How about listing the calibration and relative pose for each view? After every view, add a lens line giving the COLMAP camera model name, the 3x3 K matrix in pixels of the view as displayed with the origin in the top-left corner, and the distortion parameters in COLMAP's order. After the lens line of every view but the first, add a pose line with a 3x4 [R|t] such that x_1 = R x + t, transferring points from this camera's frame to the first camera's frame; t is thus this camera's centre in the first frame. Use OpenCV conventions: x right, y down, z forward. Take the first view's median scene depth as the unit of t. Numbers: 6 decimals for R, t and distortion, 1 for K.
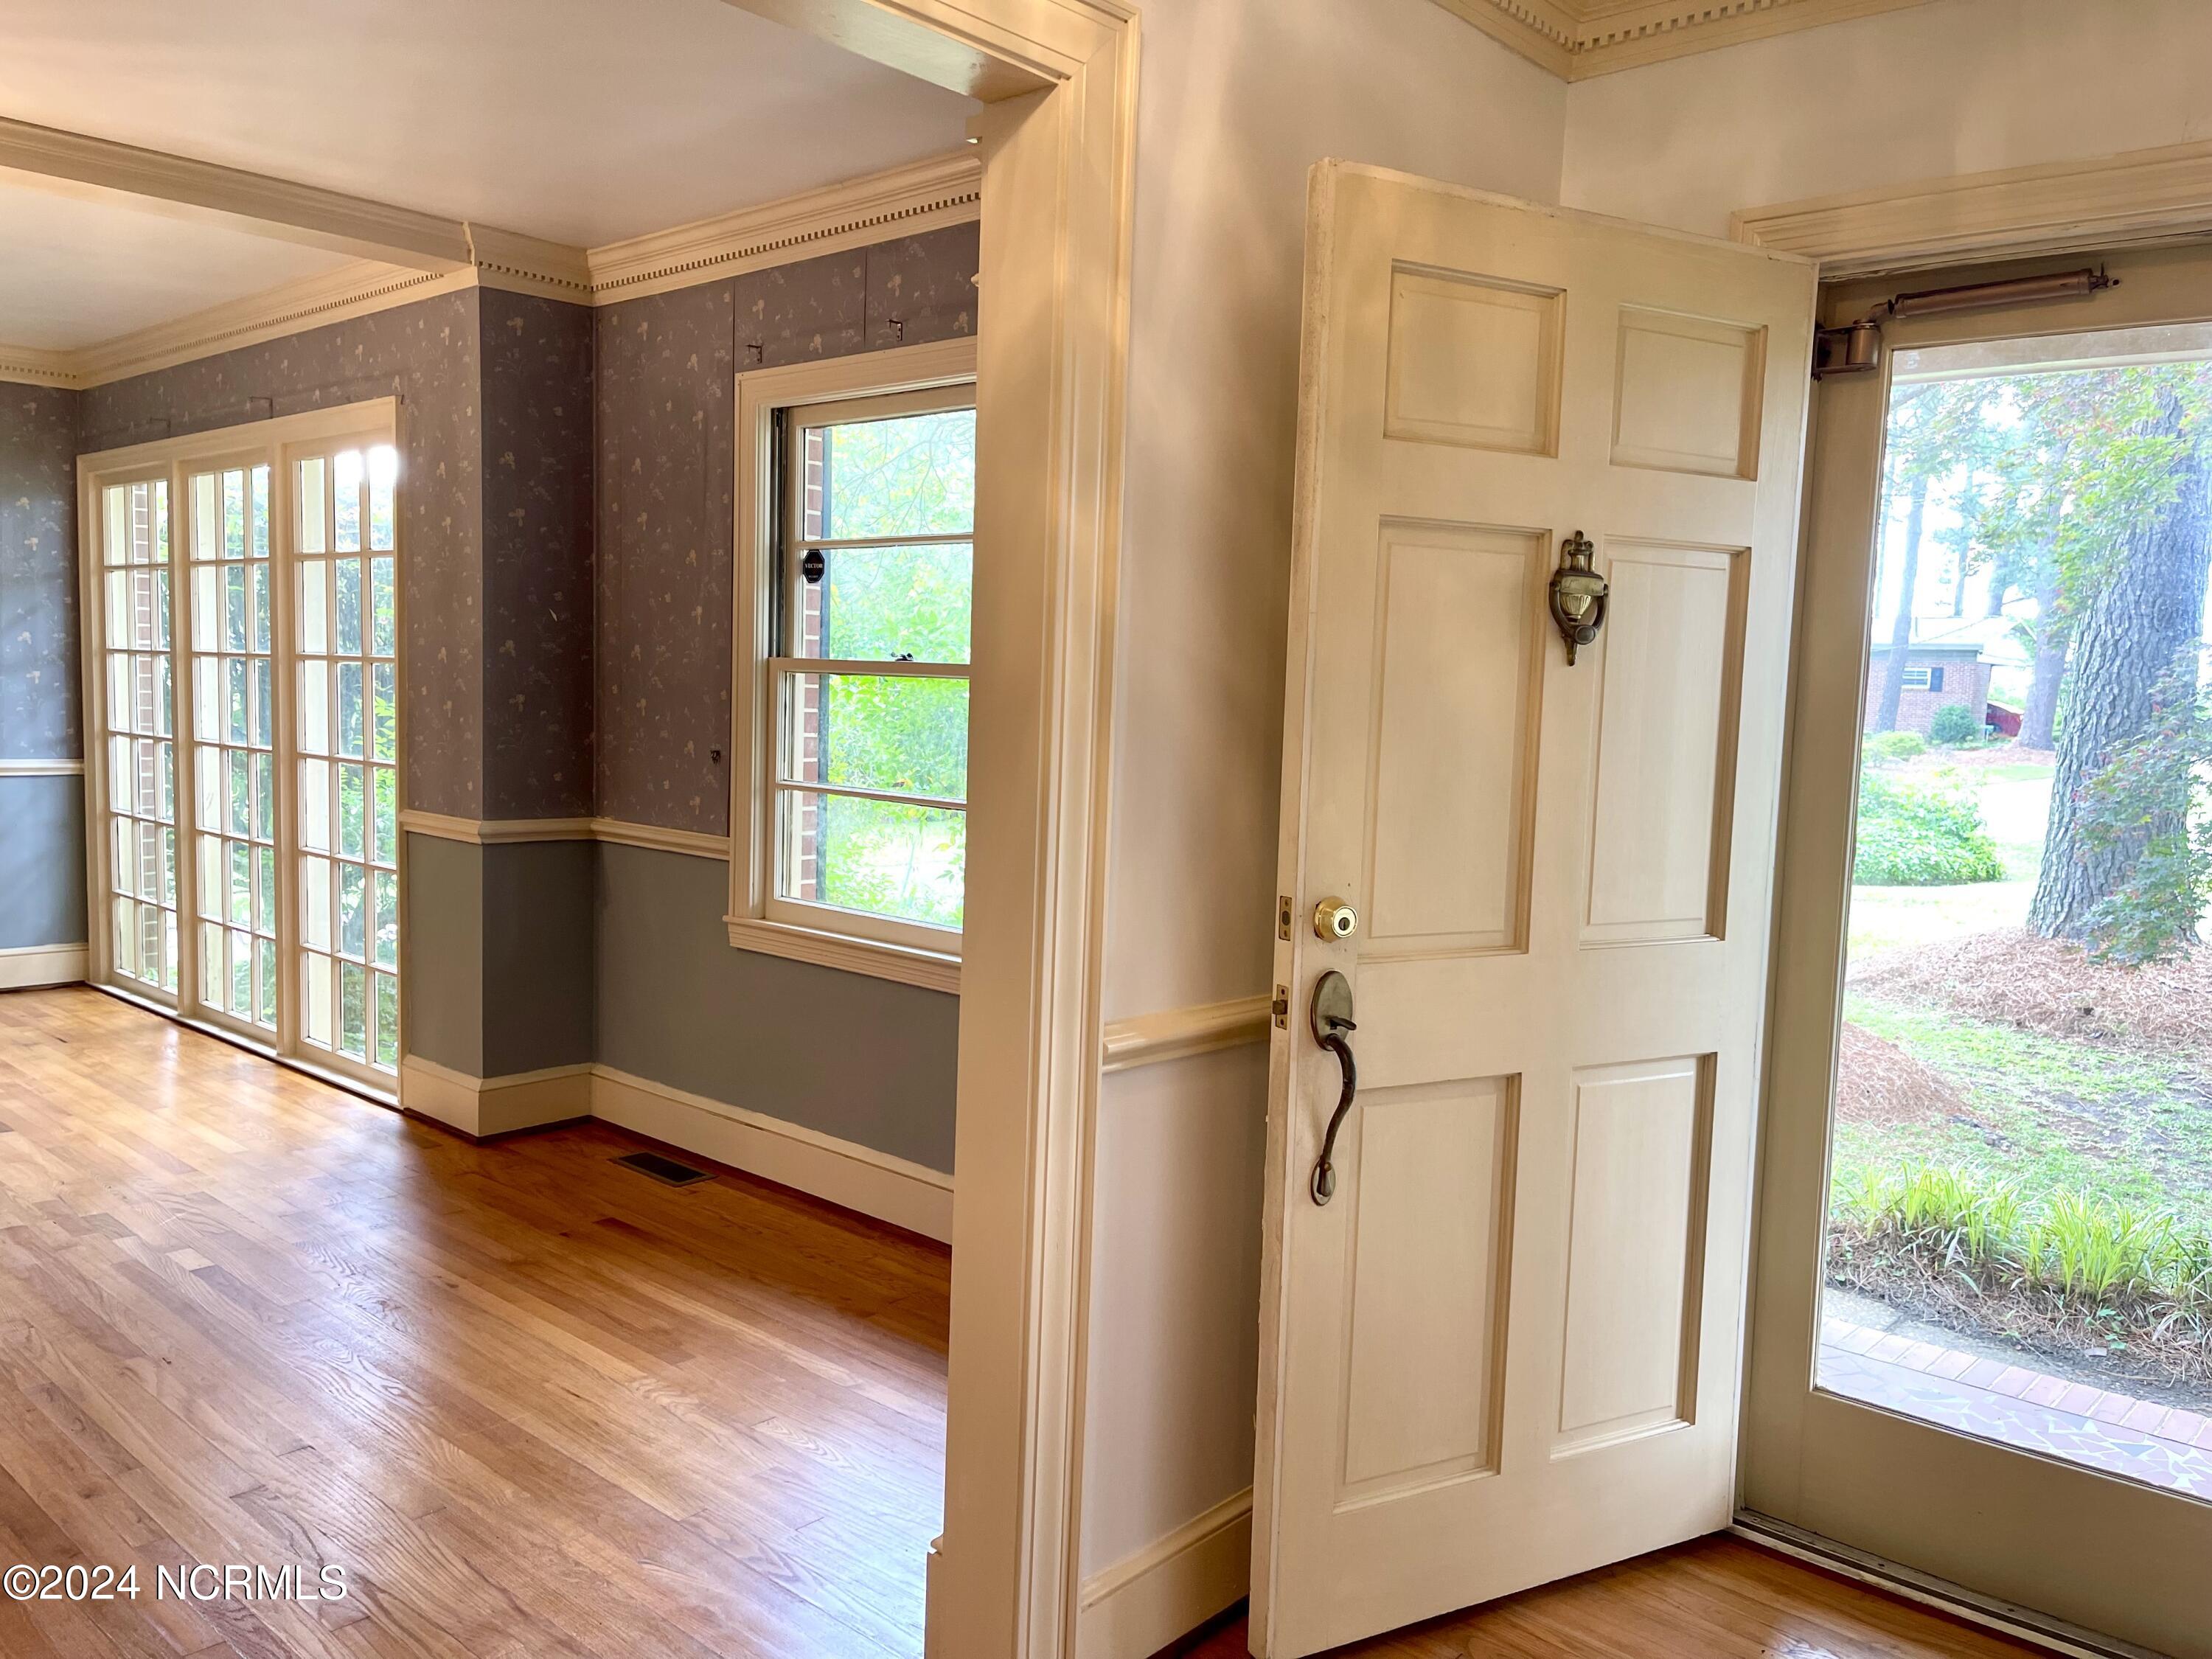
lens RADIAL K [[1651.7, 0, 1079.2], [0, 1651.7, 833.2], [0, 0, 1]] dist [0.041133, -0.035353]
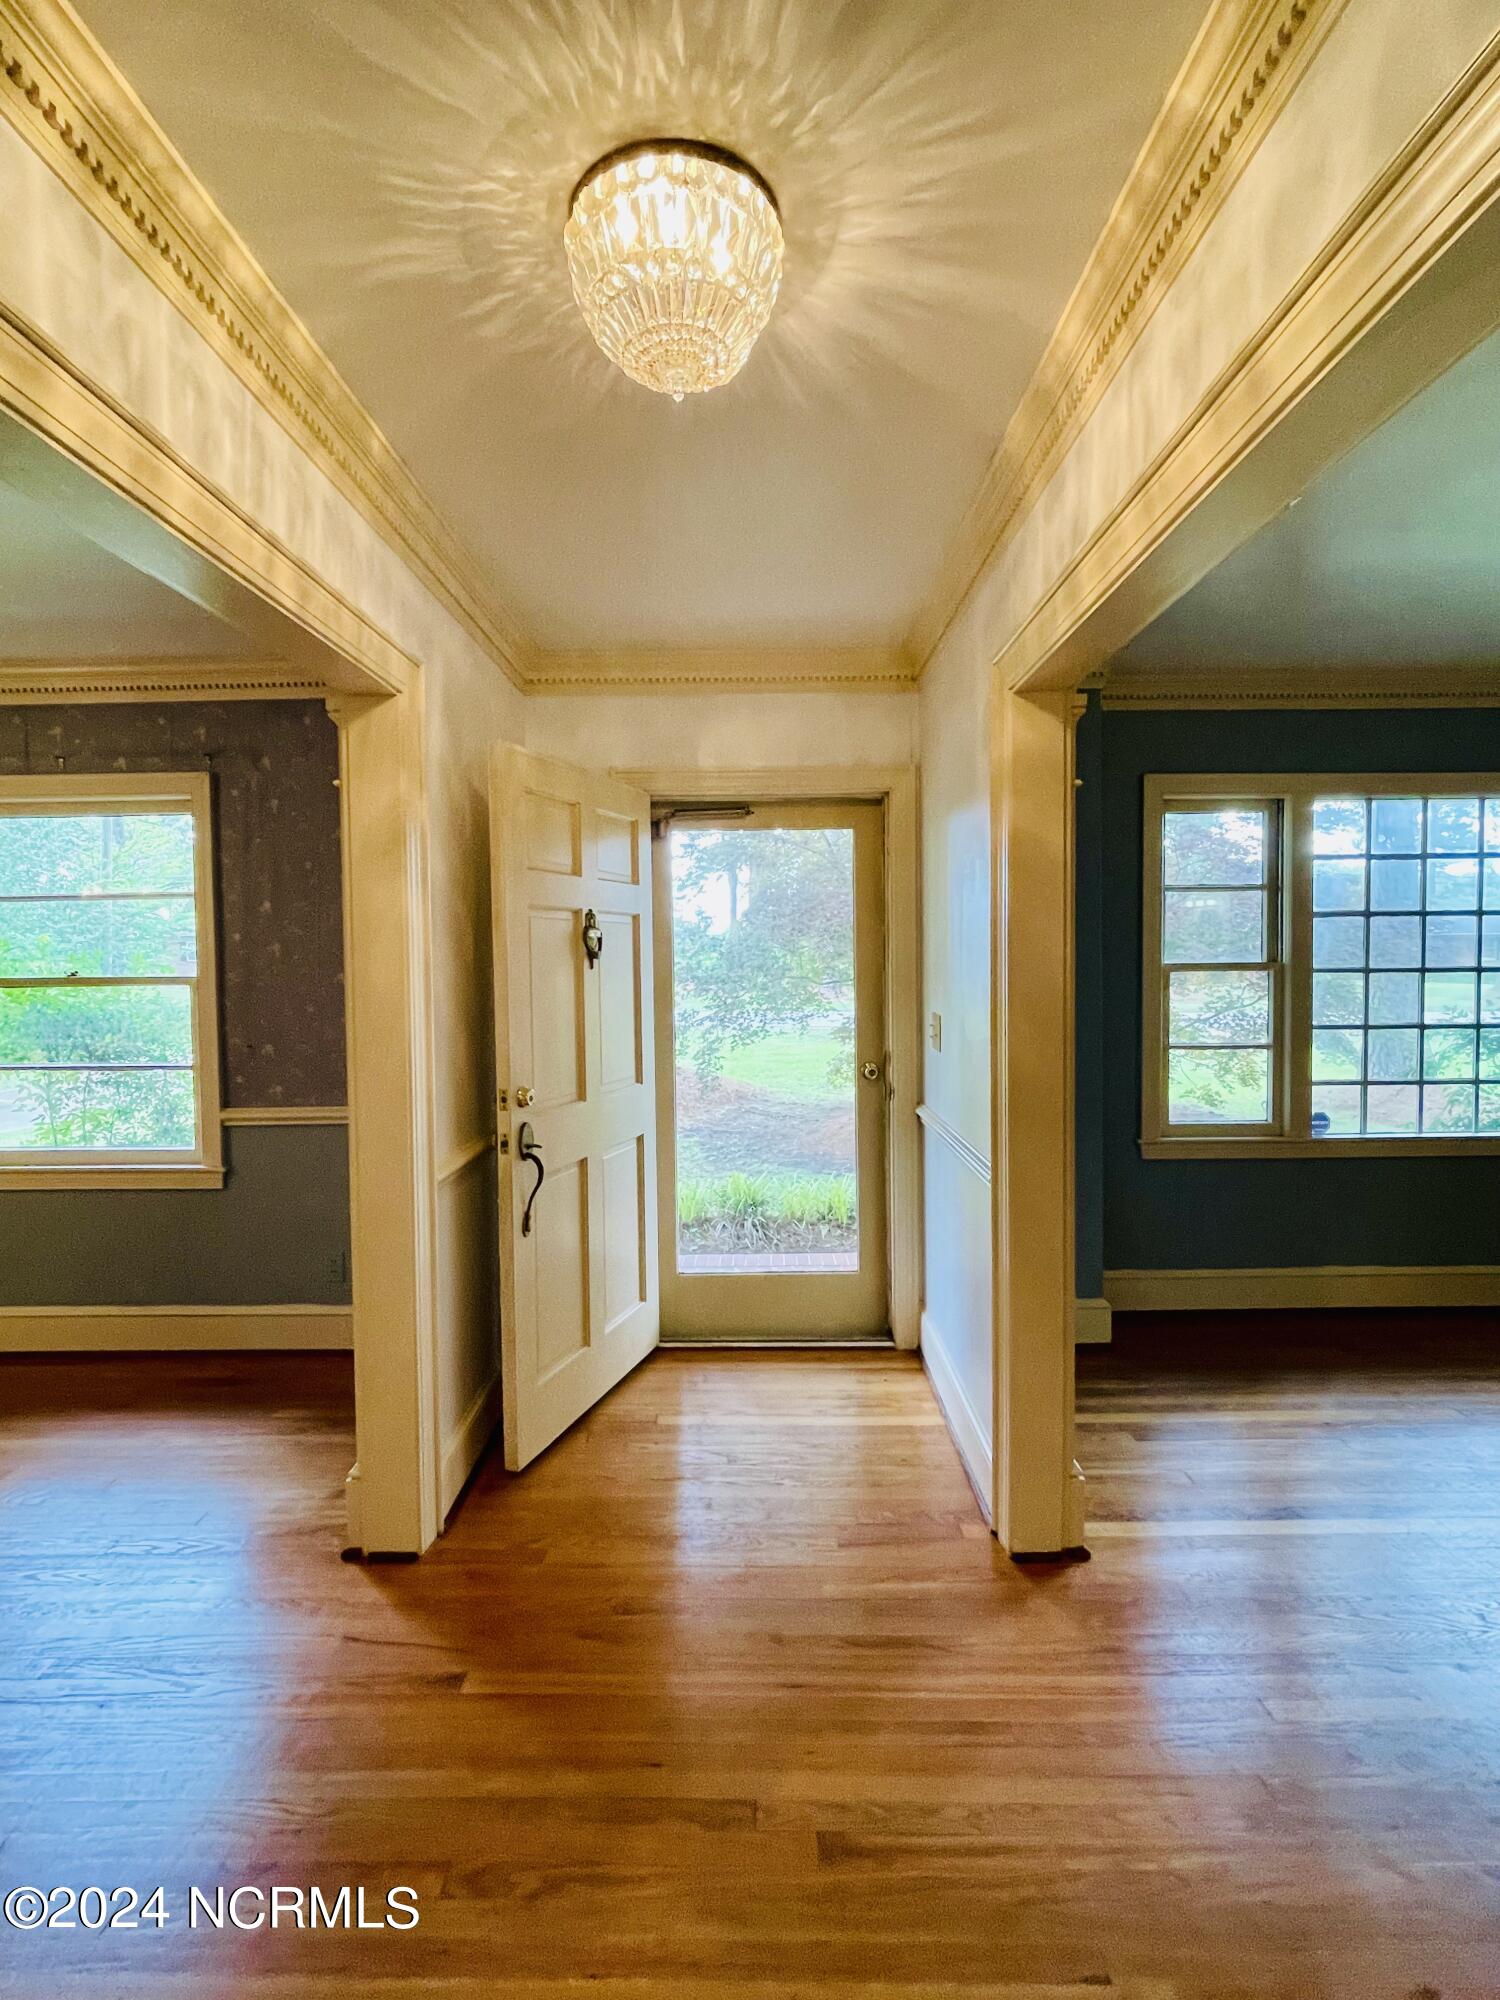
lens RADIAL K [[943.0, 0, 720.0], [0, 943.0, 993.1], [0, 0, 1]] dist [-0.009165, 0.000687]
pose [[0.753373, -0.065264, 0.654347, -0.203618], [0.097581, 0.995141, -0.013094, -0.018513], [-0.650313, 0.073716, 0.756081, -0.030208]]
